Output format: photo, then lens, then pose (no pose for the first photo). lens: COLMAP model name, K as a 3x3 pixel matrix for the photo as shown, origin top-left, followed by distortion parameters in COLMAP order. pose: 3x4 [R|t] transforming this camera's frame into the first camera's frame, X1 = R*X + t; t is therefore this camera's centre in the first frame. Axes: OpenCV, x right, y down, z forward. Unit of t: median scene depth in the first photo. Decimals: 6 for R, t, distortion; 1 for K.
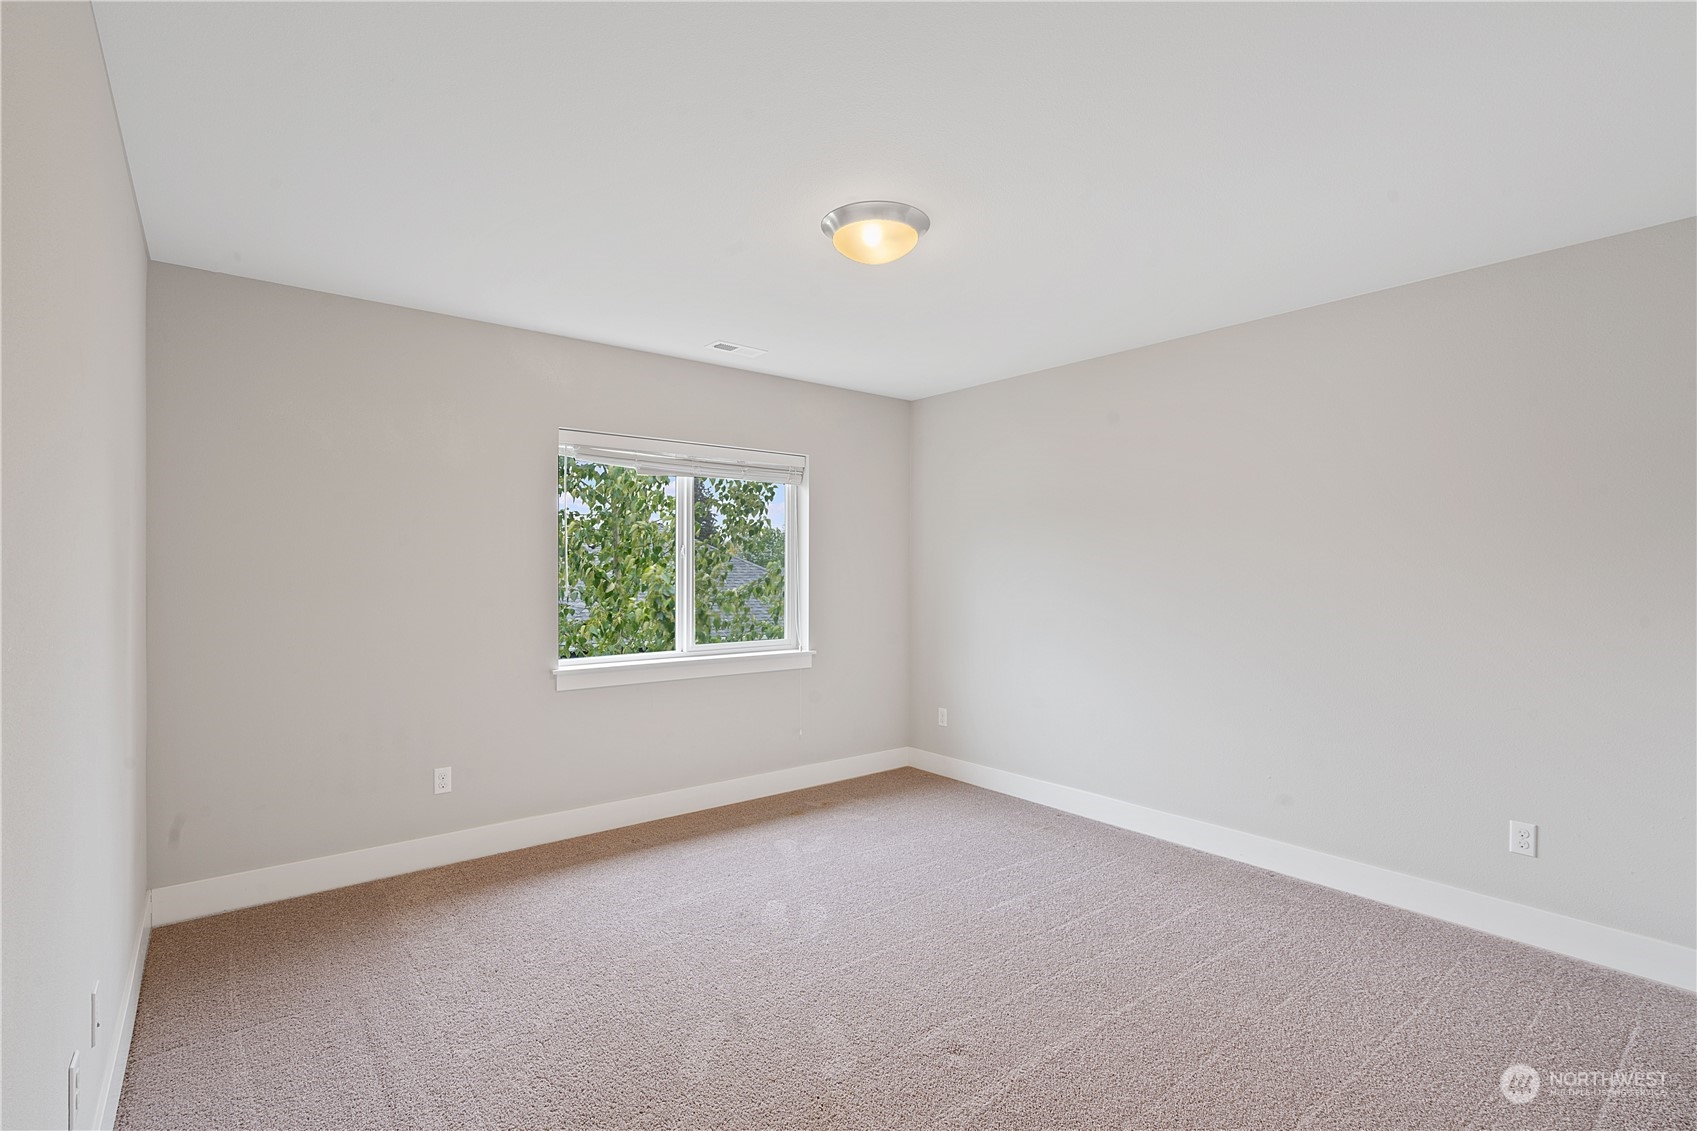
lens RADIAL K [[777.6, 0, 848.5], [0, 777.6, 565.5], [0, 0, 1]] dist [-0.000853, -0.000176]
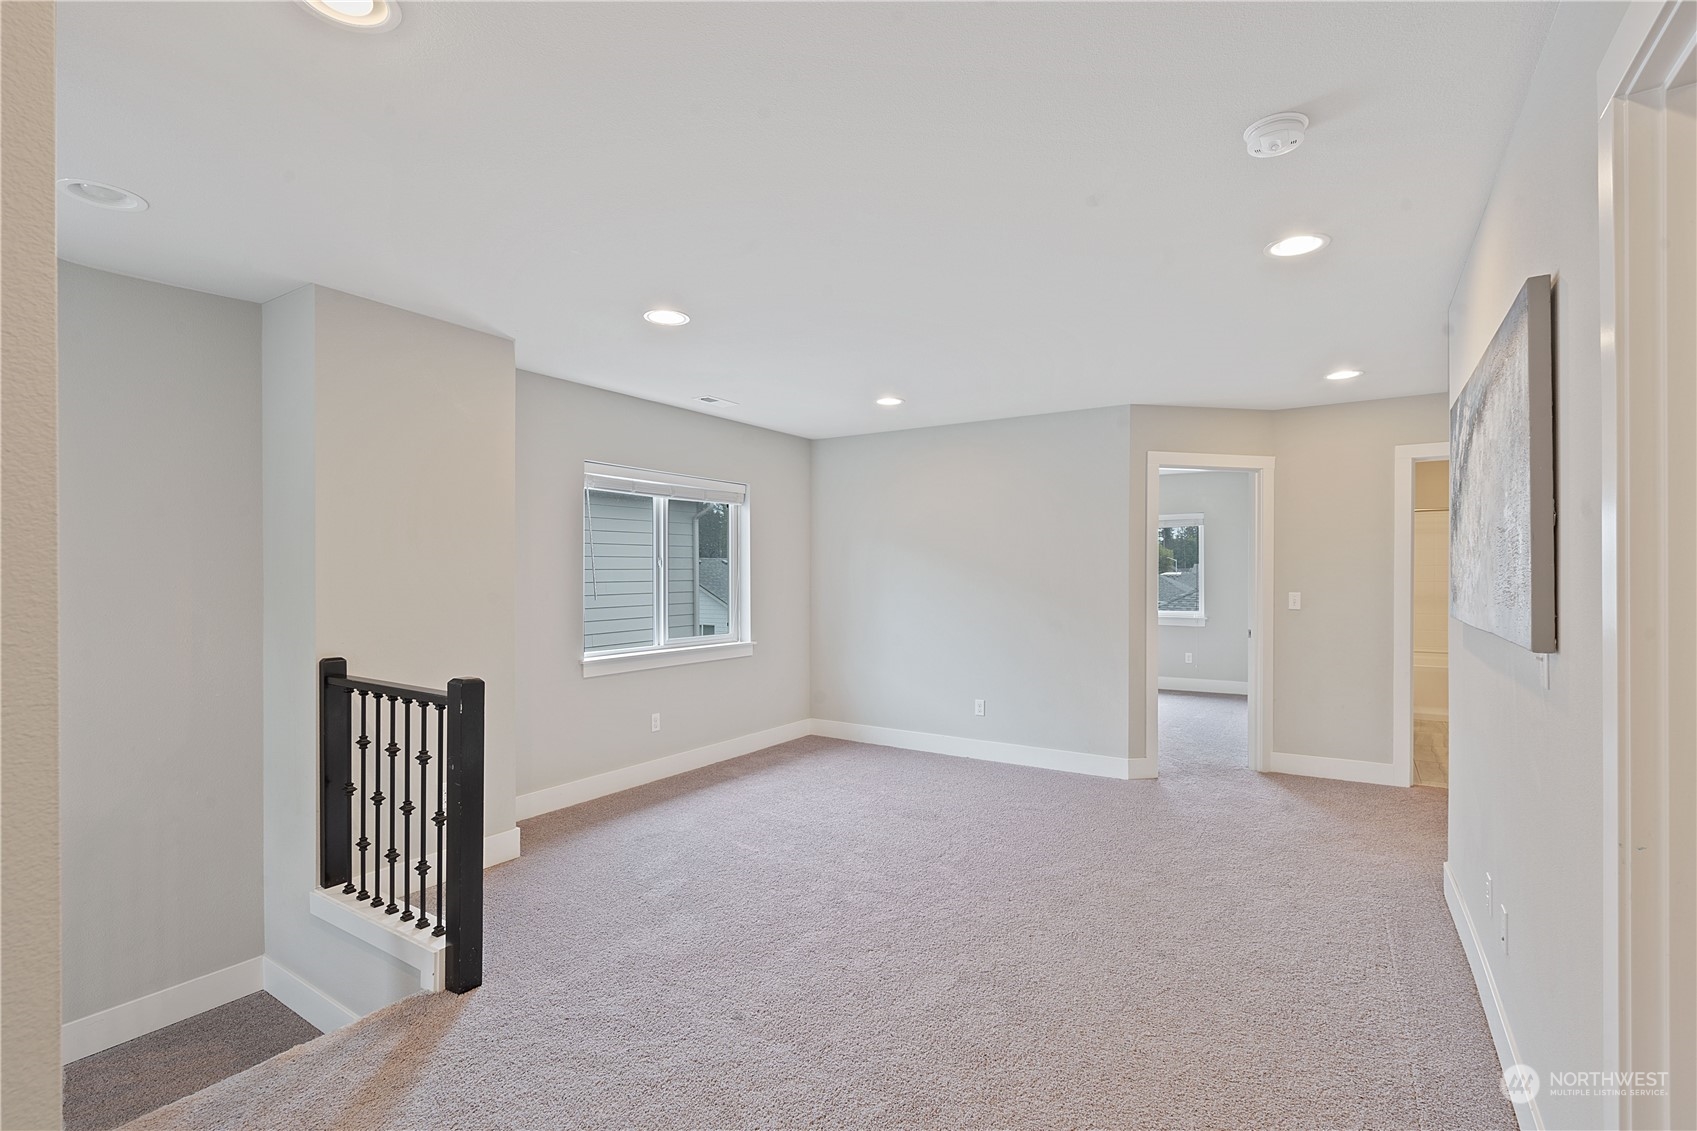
lens RADIAL K [[777.6, 0, 848.5], [0, 777.6, 565.5], [0, 0, 1]] dist [-0.000853, -0.000176]
pose [[0.945536, -0.006786, 0.325446, -0.327816], [0.010886, 0.999883, -0.010778, 0.003334], [-0.325334, 0.013734, 0.945499, -0.239770]]
